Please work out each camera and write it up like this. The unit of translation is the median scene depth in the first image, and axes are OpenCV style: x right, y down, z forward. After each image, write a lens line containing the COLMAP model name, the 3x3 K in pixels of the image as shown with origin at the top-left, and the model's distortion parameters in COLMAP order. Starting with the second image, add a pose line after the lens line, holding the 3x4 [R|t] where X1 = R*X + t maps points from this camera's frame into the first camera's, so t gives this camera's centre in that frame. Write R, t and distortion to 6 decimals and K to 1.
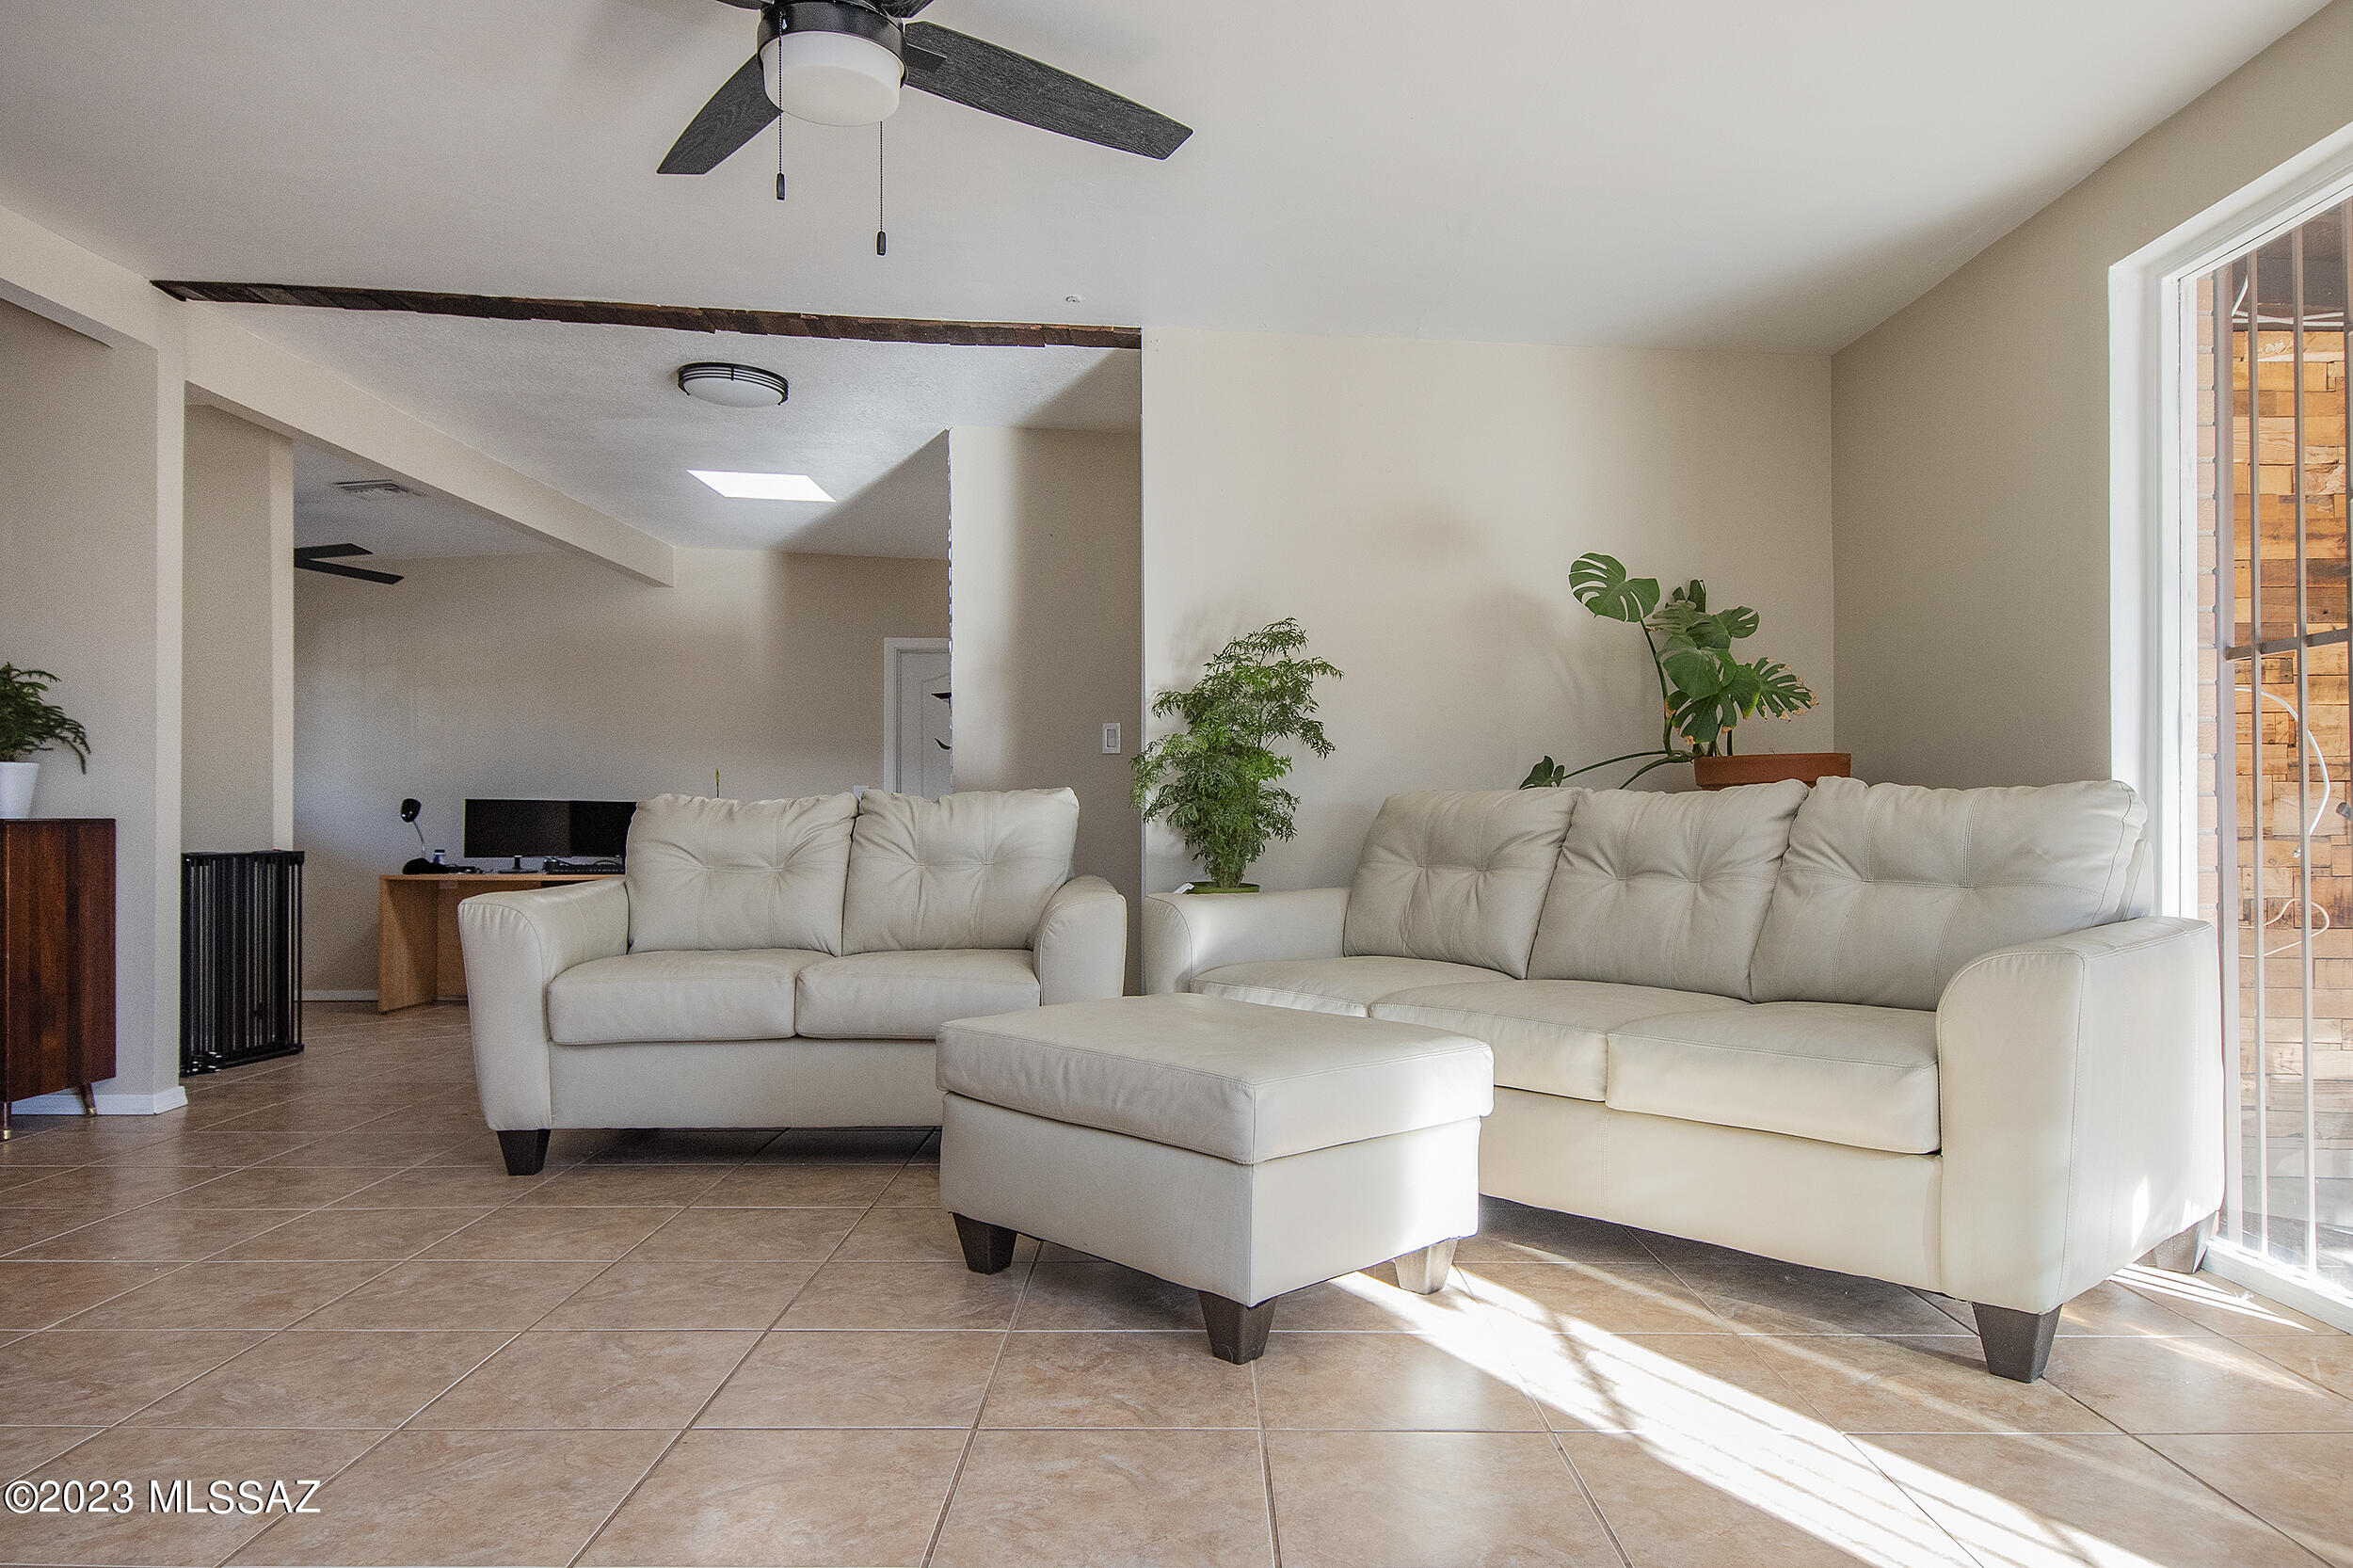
lens RADIAL K [[1506.1, 0, 1177.3], [0, 1506.1, 801.9], [0, 0, 1]] dist [0.008952, 0.000770]
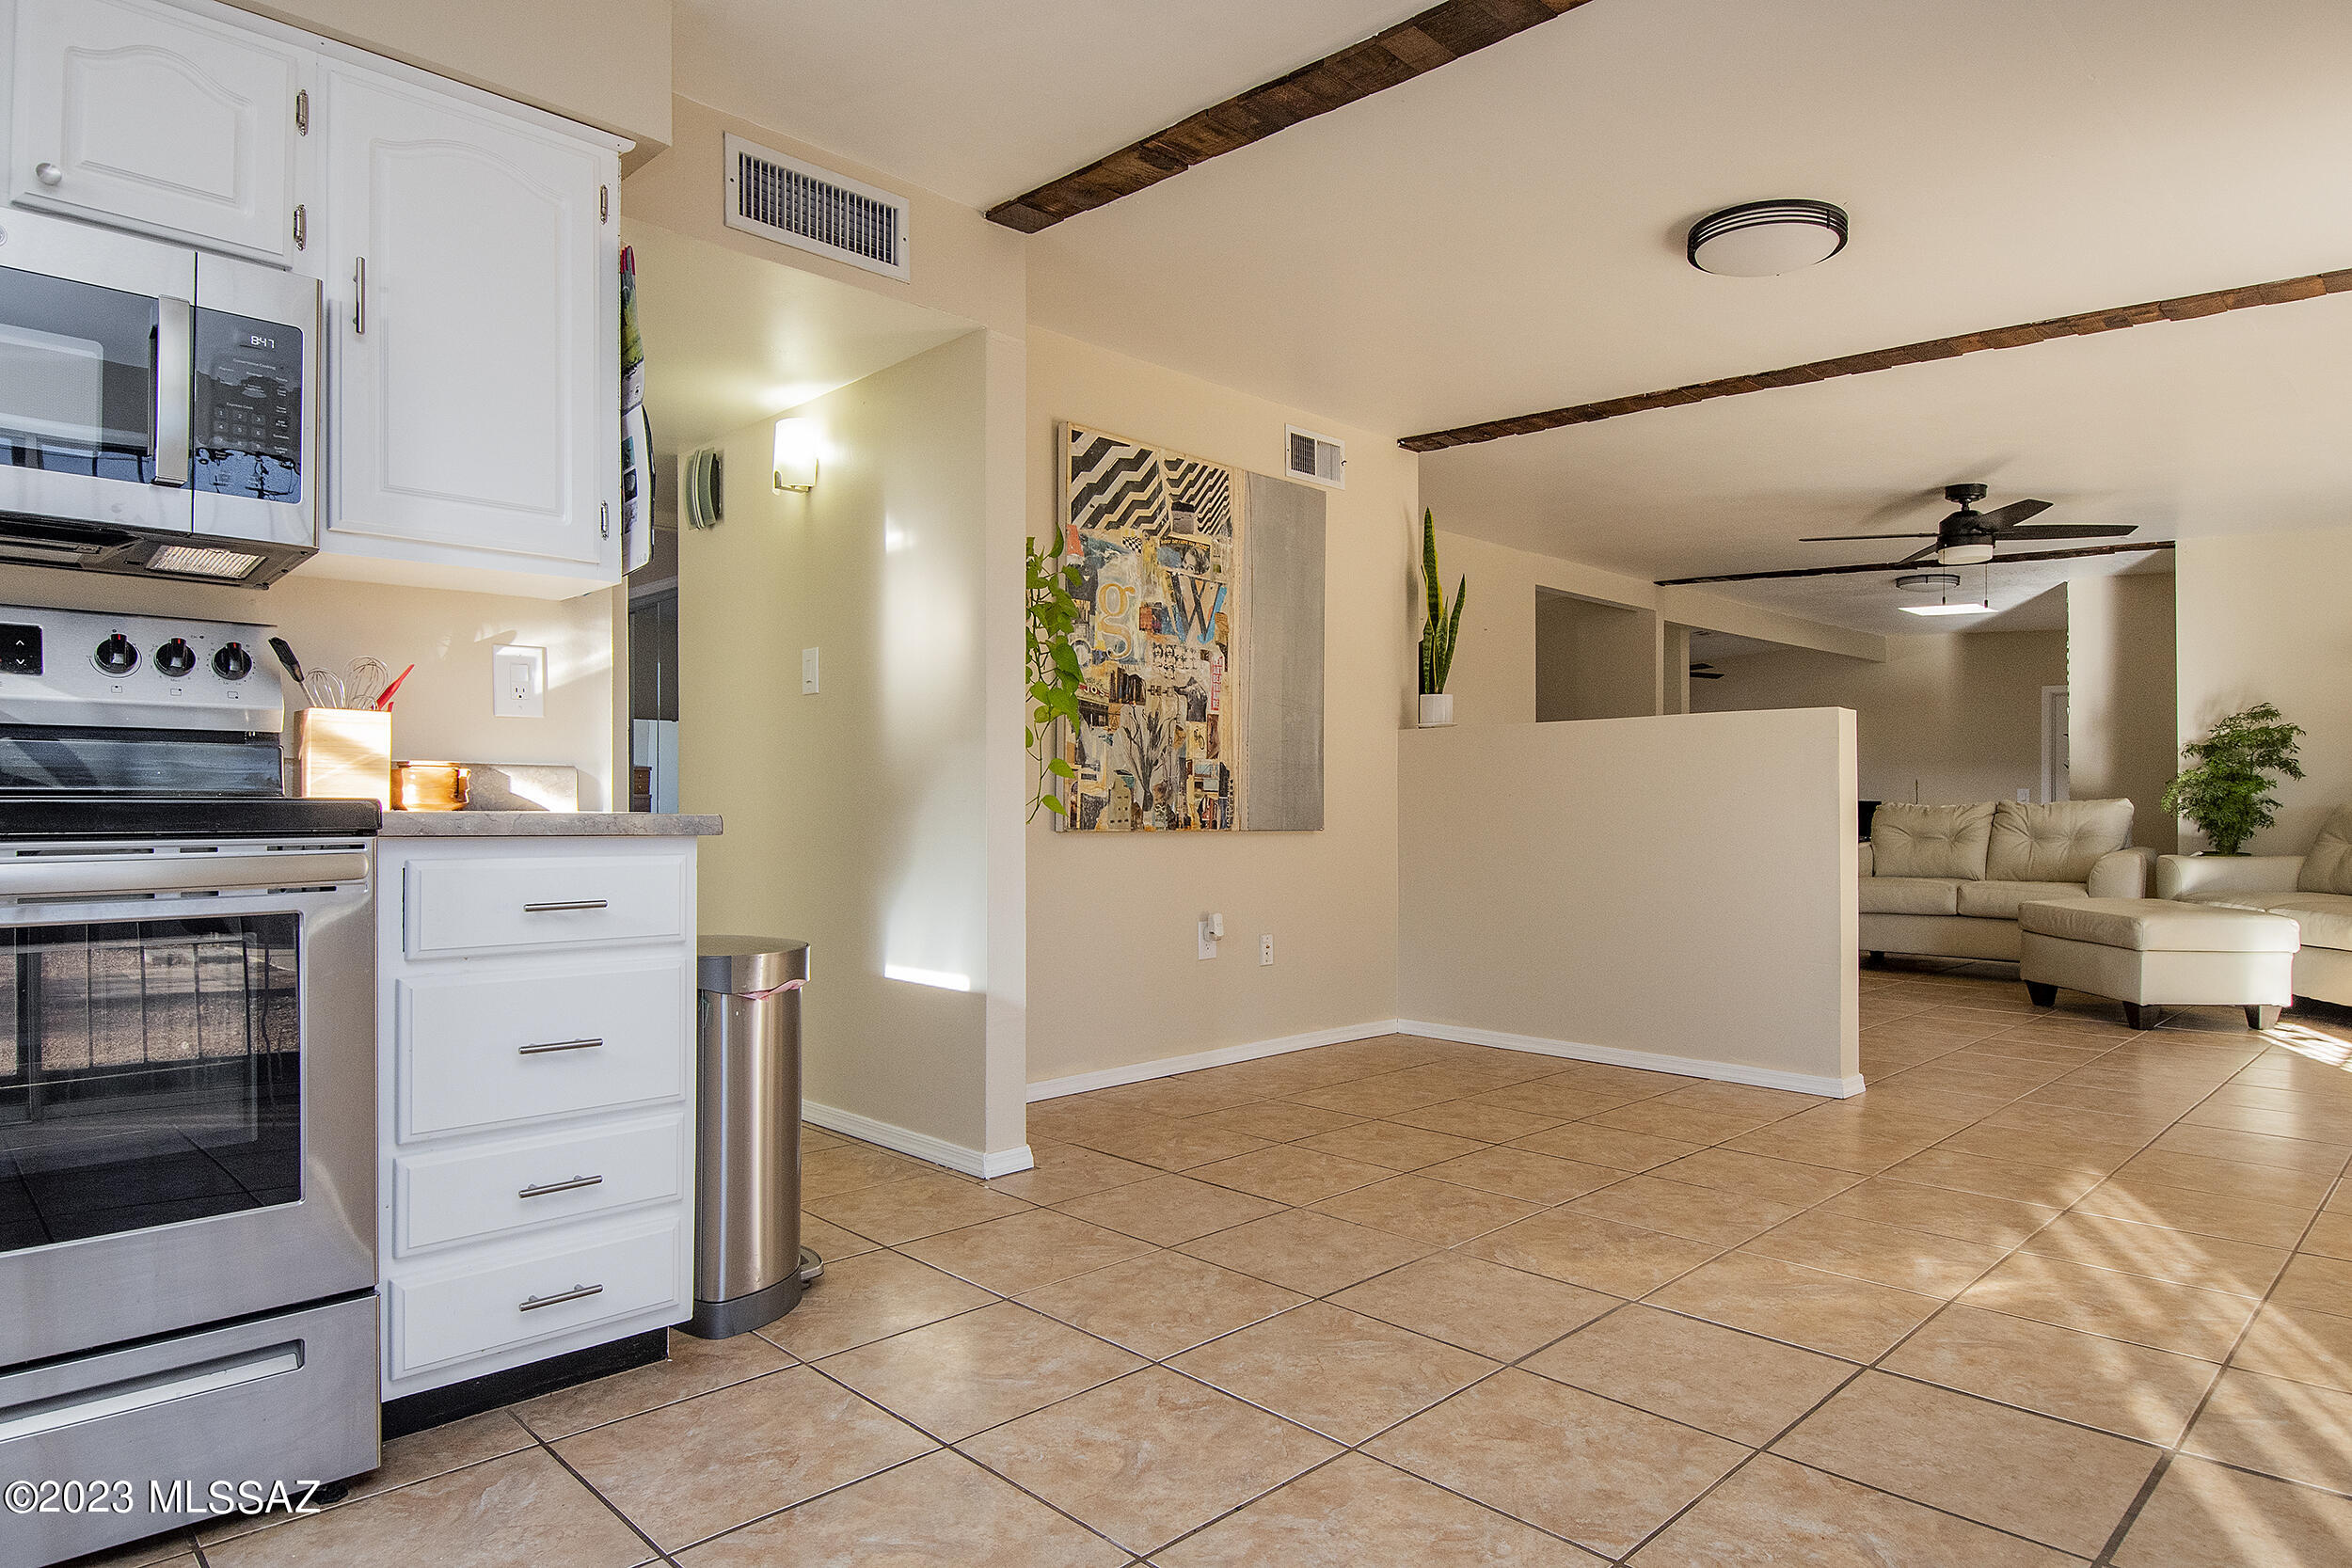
lens RADIAL K [[1397.2, 0, 1178.6], [0, 1397.2, 792.6], [0, 0, 1]] dist [0.002262, 0.000913]
pose [[0.710245, -0.006033, -0.703929, 0.318217], [0.010606, 0.999941, 0.002132, -0.032536], [0.703875, -0.008980, 0.710267, -1.055725]]
